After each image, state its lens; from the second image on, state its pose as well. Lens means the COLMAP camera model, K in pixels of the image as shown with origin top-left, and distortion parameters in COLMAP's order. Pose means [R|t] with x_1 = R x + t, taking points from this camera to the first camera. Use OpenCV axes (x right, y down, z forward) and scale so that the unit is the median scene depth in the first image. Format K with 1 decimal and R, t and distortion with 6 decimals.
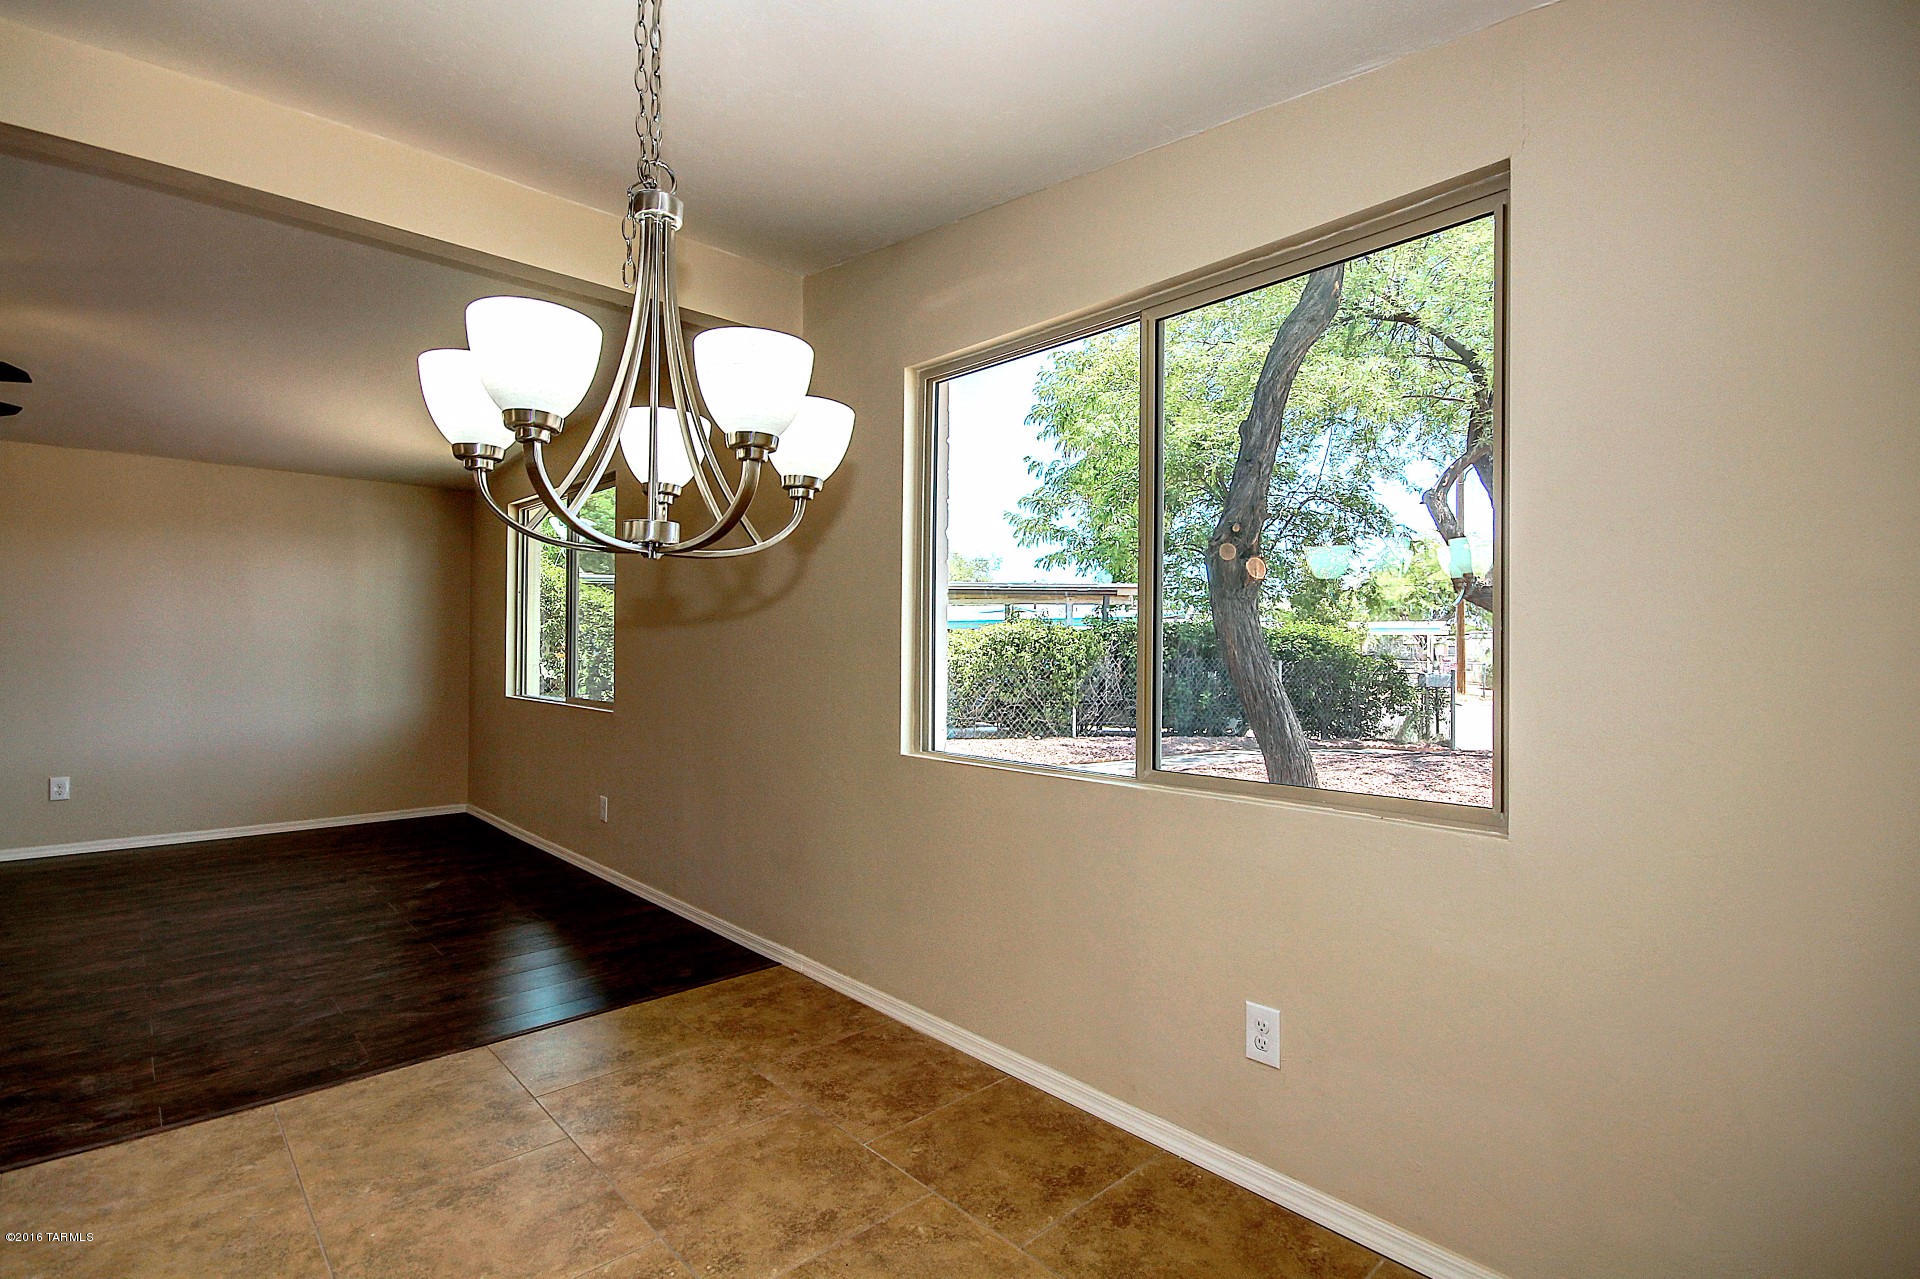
lens RADIAL K [[903.8, 0, 948.6], [0, 903.8, 647.6], [0, 0, 1]] dist [-0.002025, -0.000767]
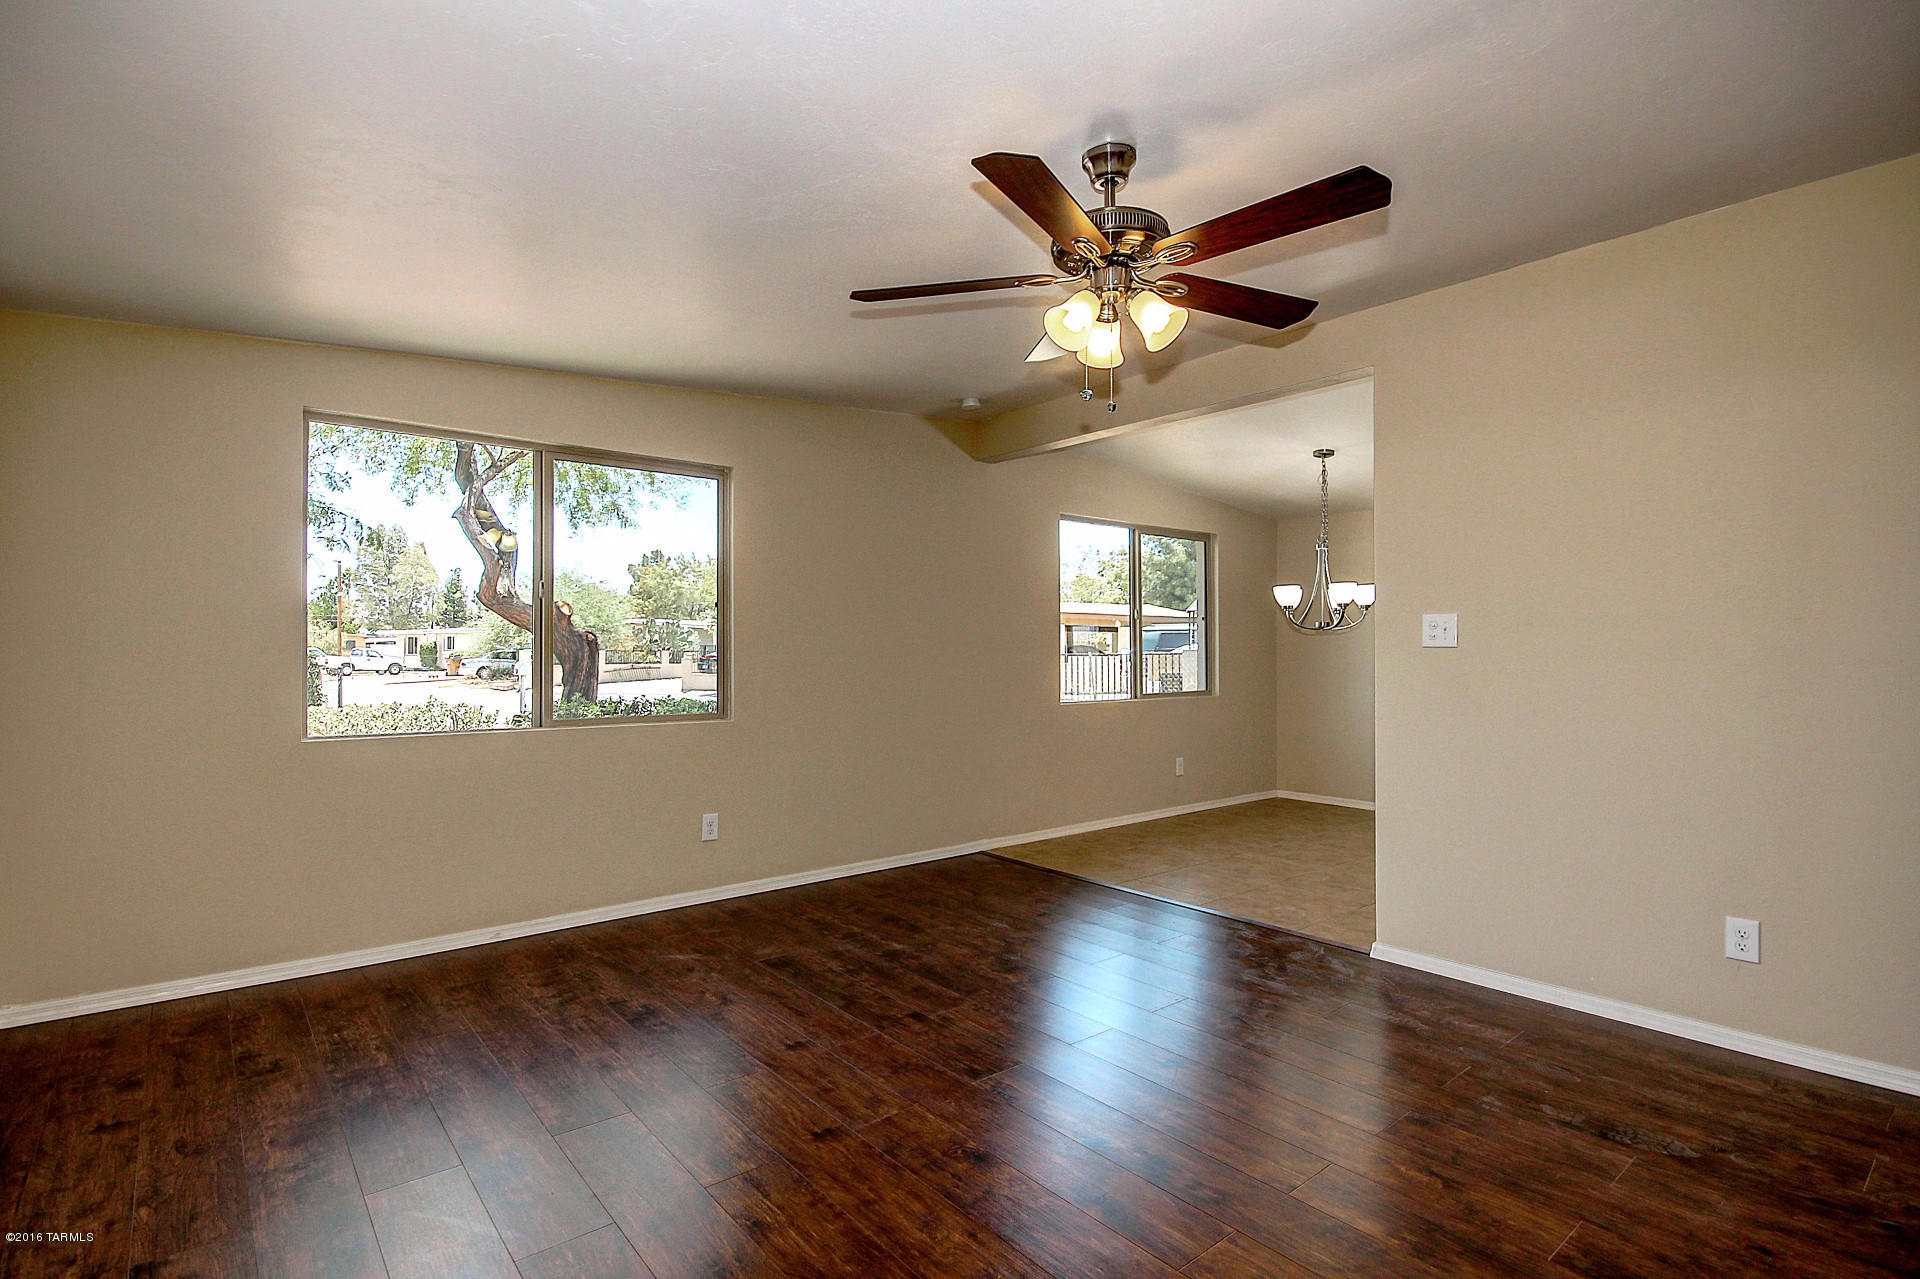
lens RADIAL K [[922.8, 0, 961.7], [0, 922.8, 649.3], [0, 0, 1]] dist [-0.002327, -0.001024]
pose [[0.052586, -0.006756, 0.998594, -1.716787], [-0.001023, 0.999976, 0.006819, -0.013635], [-0.998616, -0.001380, 0.052578, 0.901584]]
